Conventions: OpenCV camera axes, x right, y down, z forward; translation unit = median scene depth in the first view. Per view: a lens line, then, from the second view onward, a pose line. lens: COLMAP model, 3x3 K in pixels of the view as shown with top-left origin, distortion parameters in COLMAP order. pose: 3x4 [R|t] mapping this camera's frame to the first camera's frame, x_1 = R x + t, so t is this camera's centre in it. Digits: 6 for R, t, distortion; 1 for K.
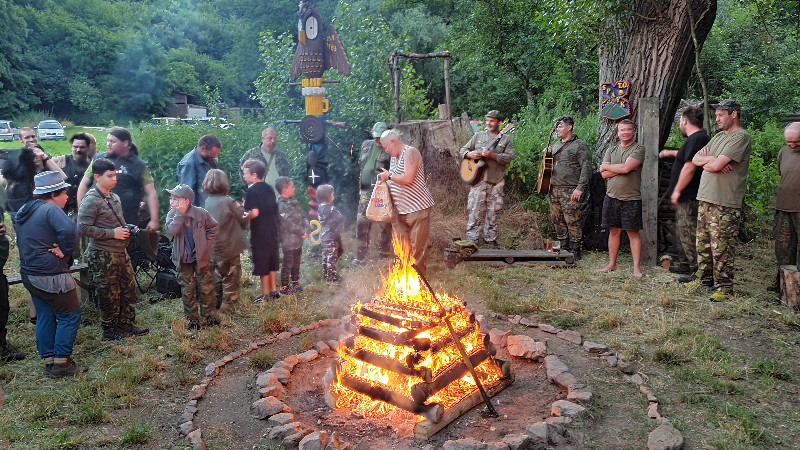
lens RADIAL K [[632.2, 0, 397.4], [0, 632.2, 229.3], [0, 0, 1]] dist [-0.001033, -0.021375]
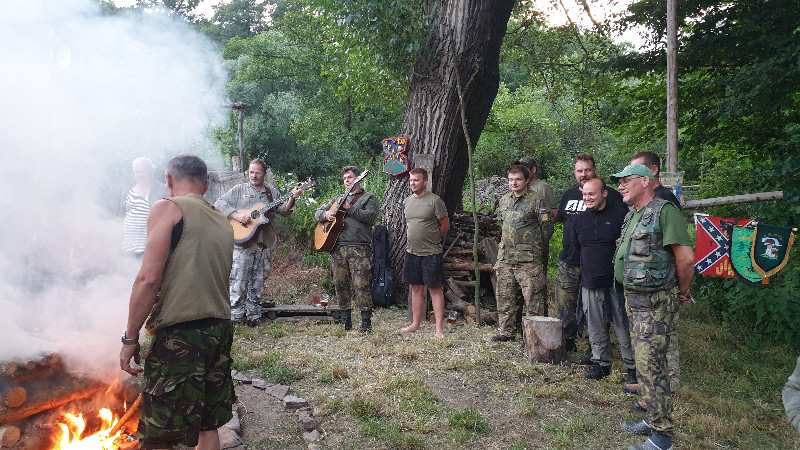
lens RADIAL K [[609.3, 0, 395.8], [0, 609.3, 224.5], [0, 0, 1]] dist [0.003664, -0.010807]
pose [[0.981161, 0.037699, 0.189477, 0.186986], [-0.011854, 0.990676, -0.135723, 0.038371], [-0.192827, 0.130920, 0.972460, 0.085141]]
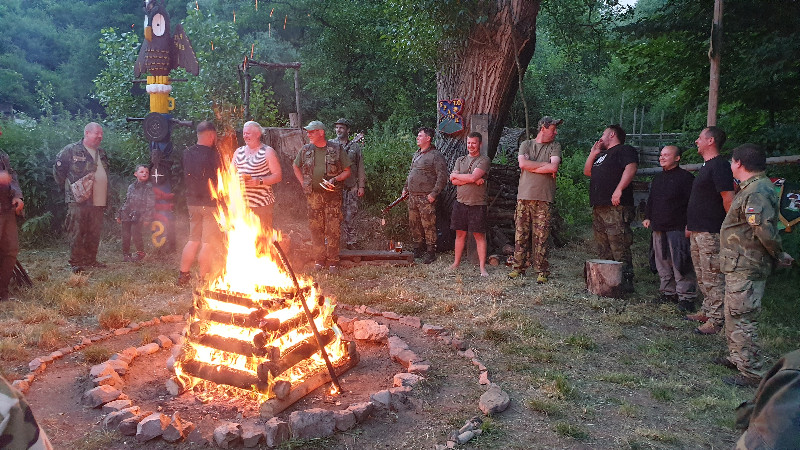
lens RADIAL K [[609.3, 0, 399.9], [0, 609.3, 228.5], [0, 0, 1]] dist [0.003664, -0.010807]
pose [[0.969378, 0.012143, 0.245273, 0.000045], [-0.003359, 0.999339, -0.036199, 0.034386], [-0.245550, 0.034267, 0.968778, -0.000998]]
